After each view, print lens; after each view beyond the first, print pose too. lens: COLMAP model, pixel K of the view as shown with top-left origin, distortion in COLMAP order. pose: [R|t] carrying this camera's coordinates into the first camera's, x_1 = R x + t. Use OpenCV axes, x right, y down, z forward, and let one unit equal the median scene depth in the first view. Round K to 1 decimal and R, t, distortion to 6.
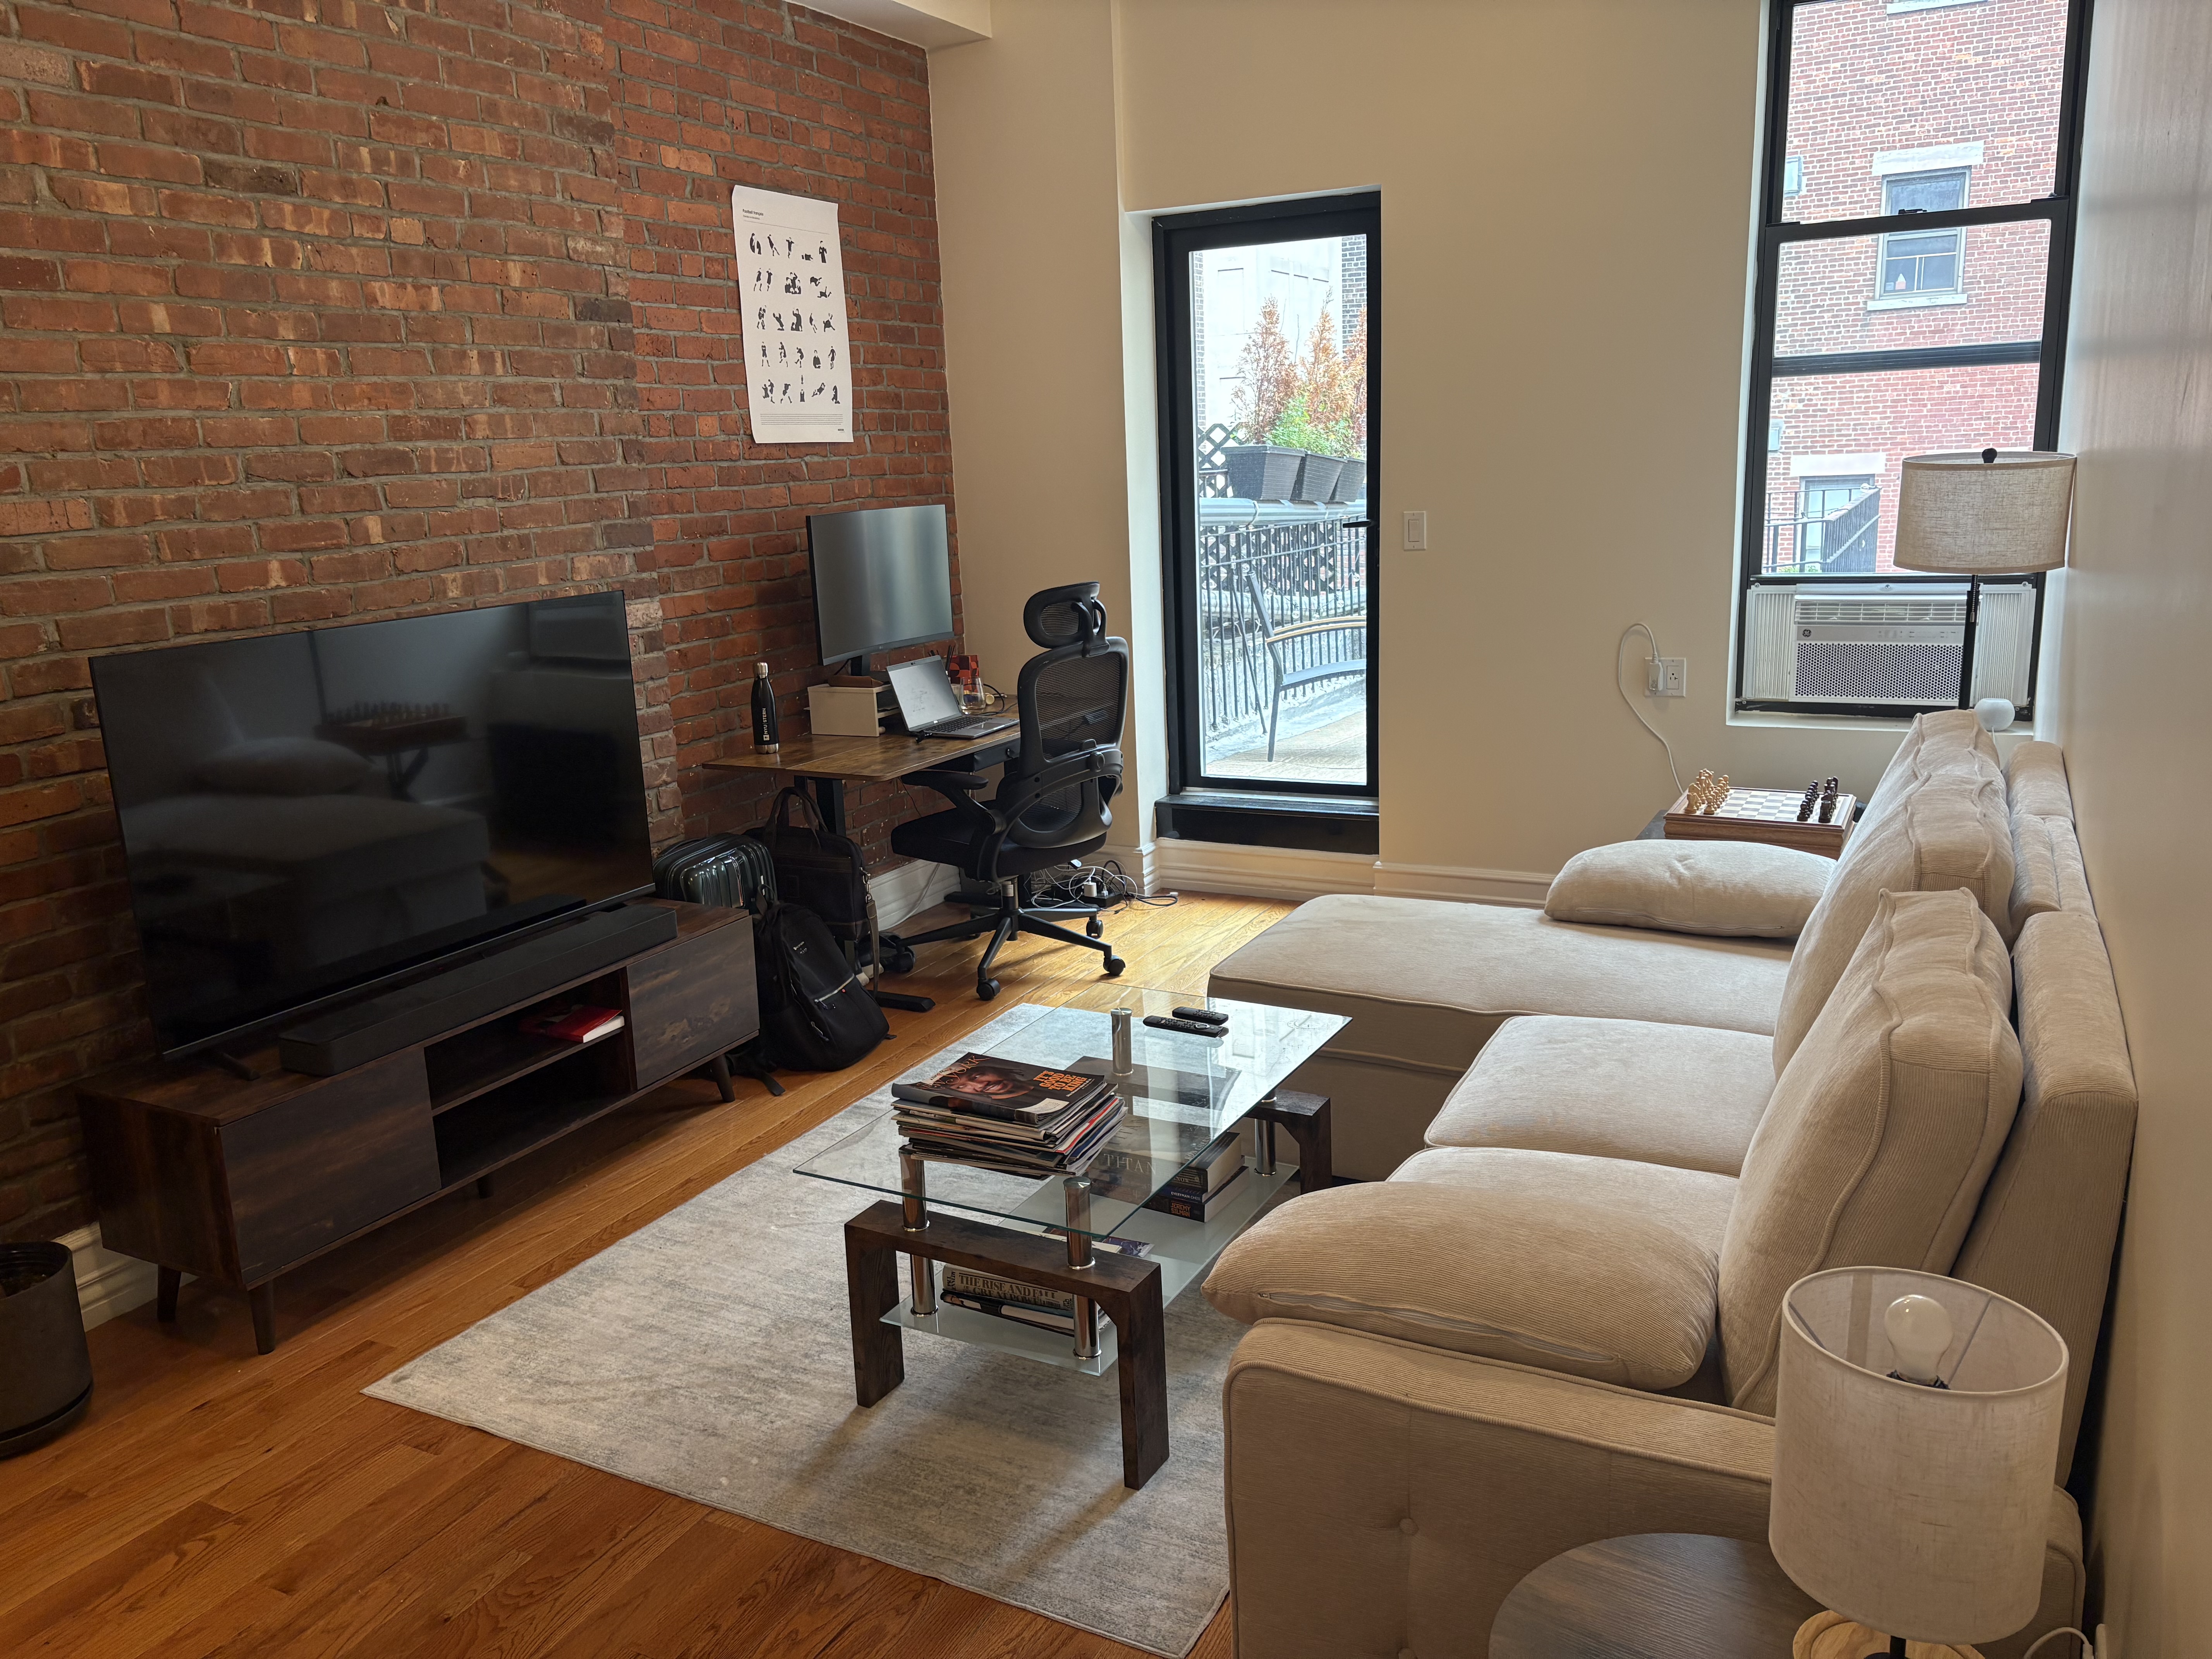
lens RADIAL K [[1670.5, 0, 1096.0], [0, 1670.5, 826.1], [0, 0, 1]] dist [0.011322, -0.010745]
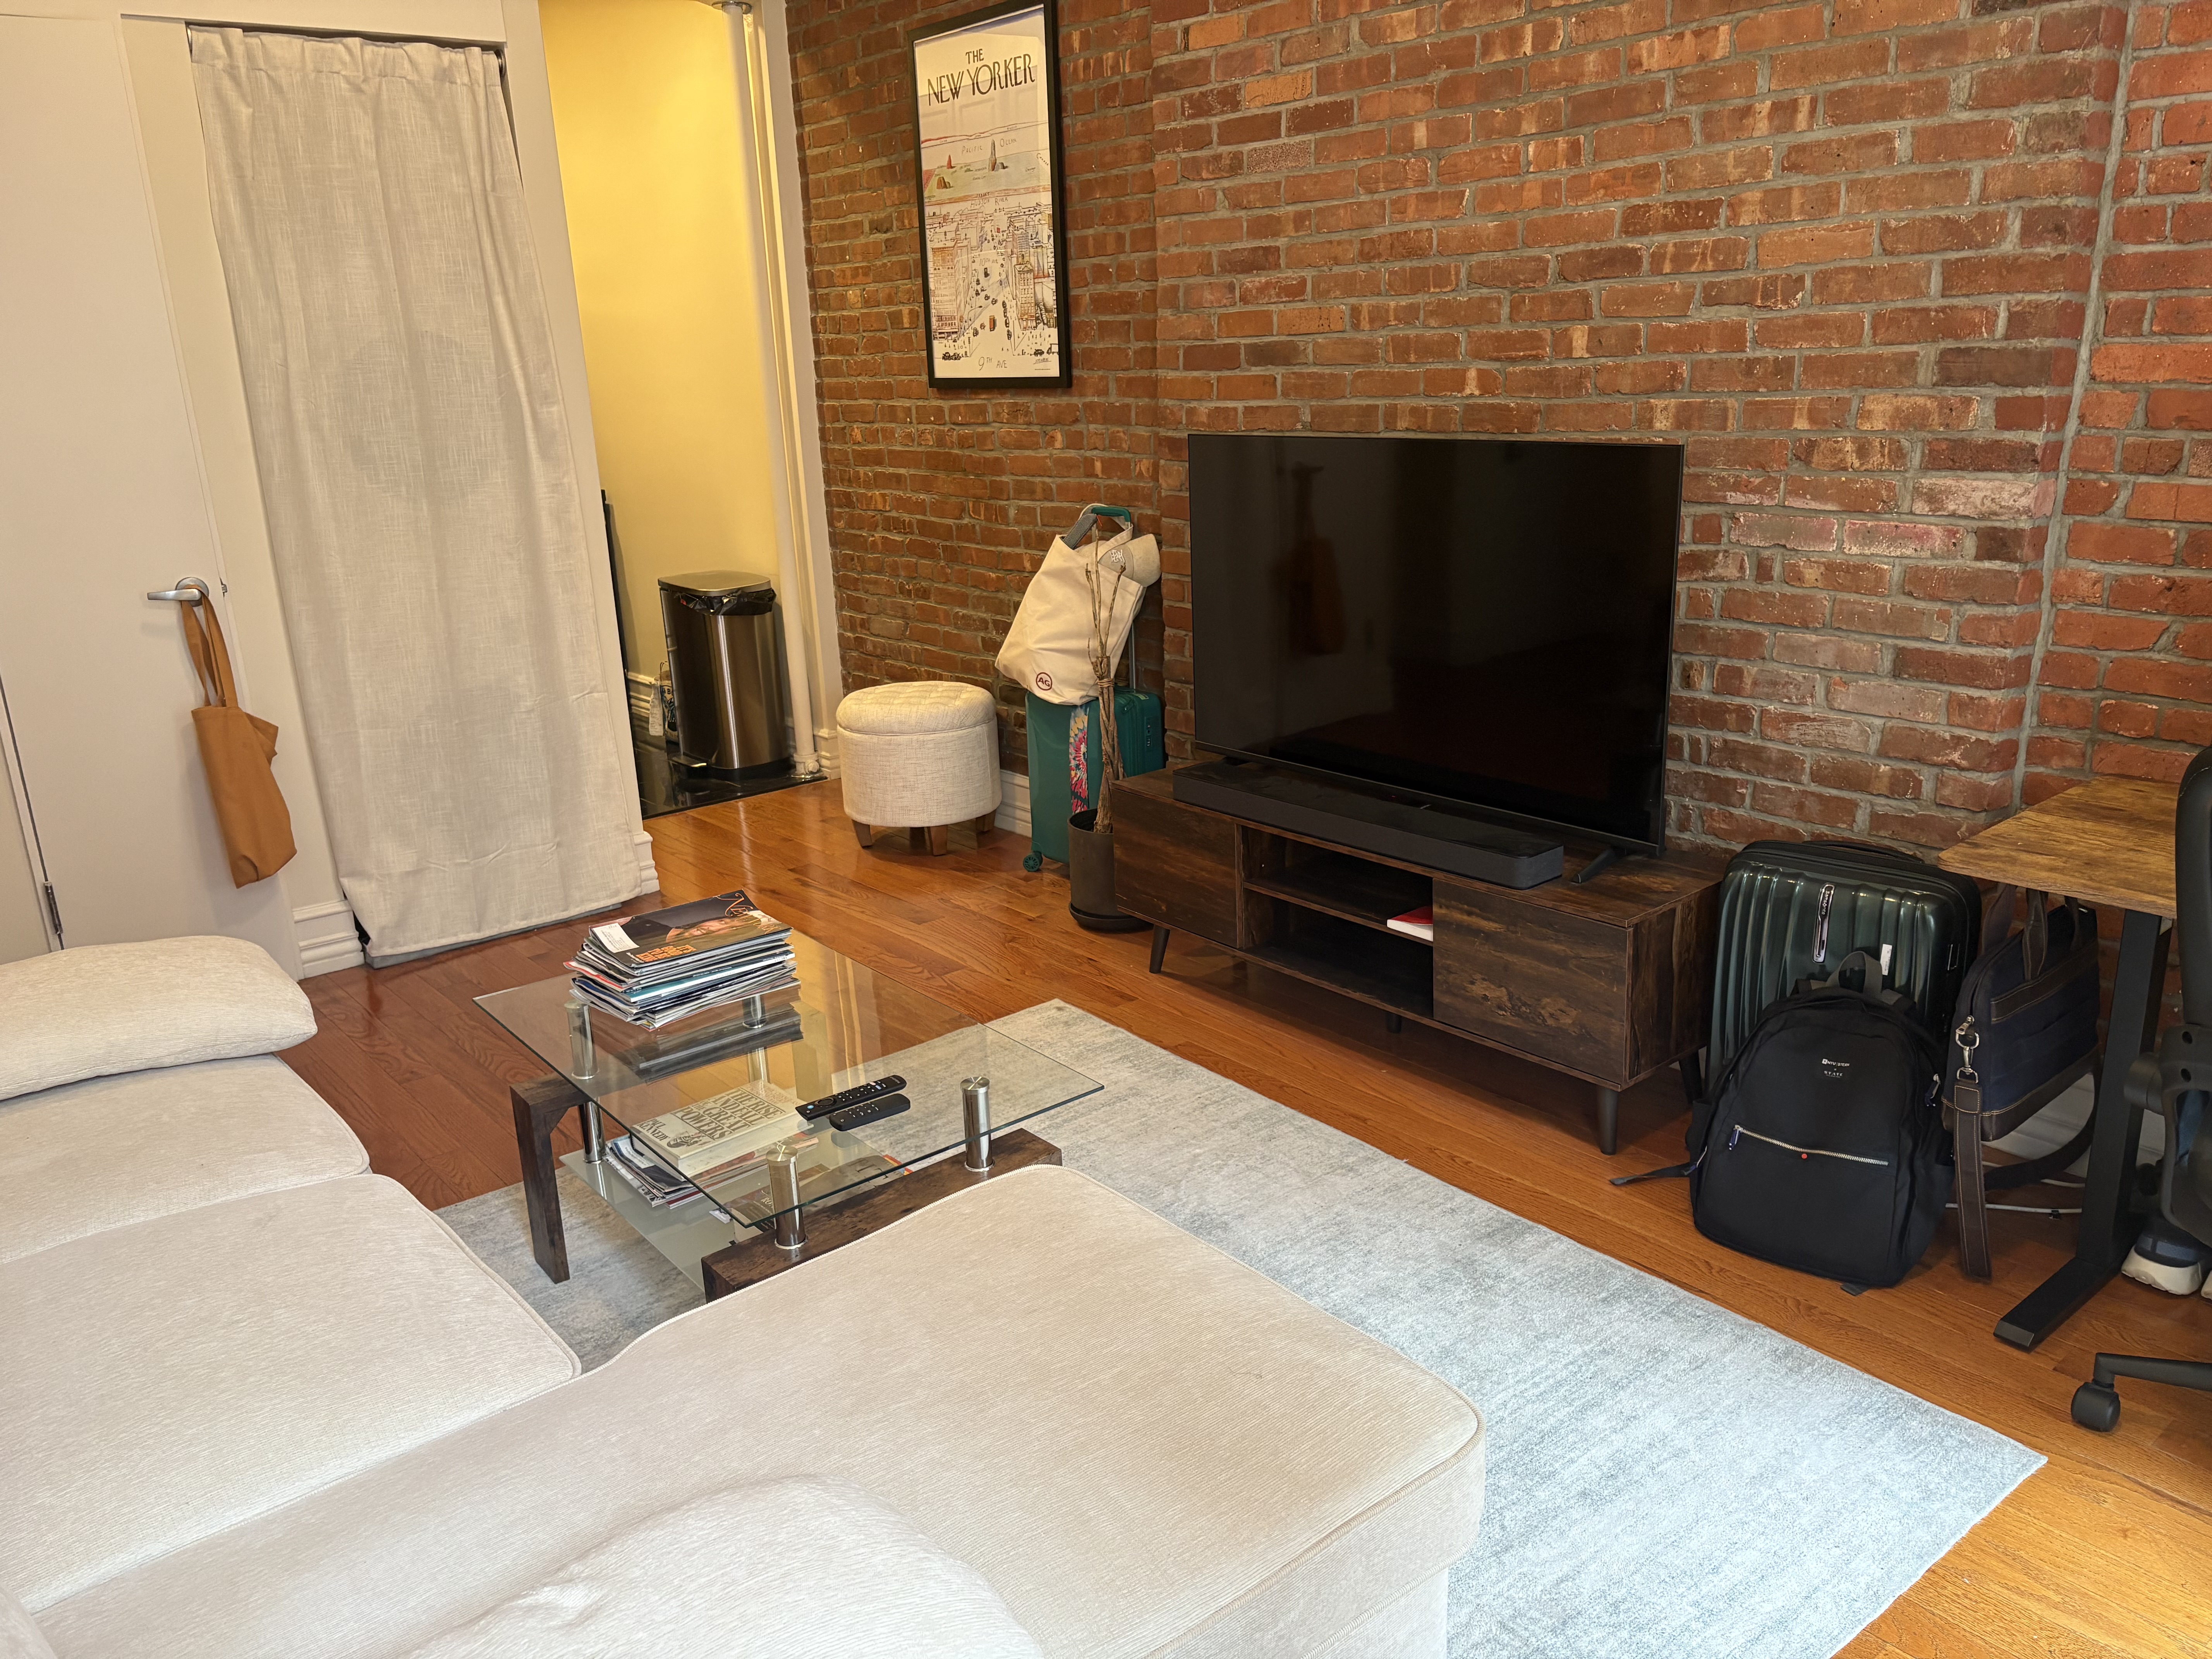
lens RADIAL K [[1670.5, 0, 1095.4], [0, 1670.5, 841.5], [0, 0, 1]] dist [0.011322, -0.010745]
pose [[-0.397041, 0.324906, -0.858367, 0.556693], [-0.138673, 0.903270, 0.406046, -0.275854], [0.907264, 0.280249, -0.313580, 1.173424]]
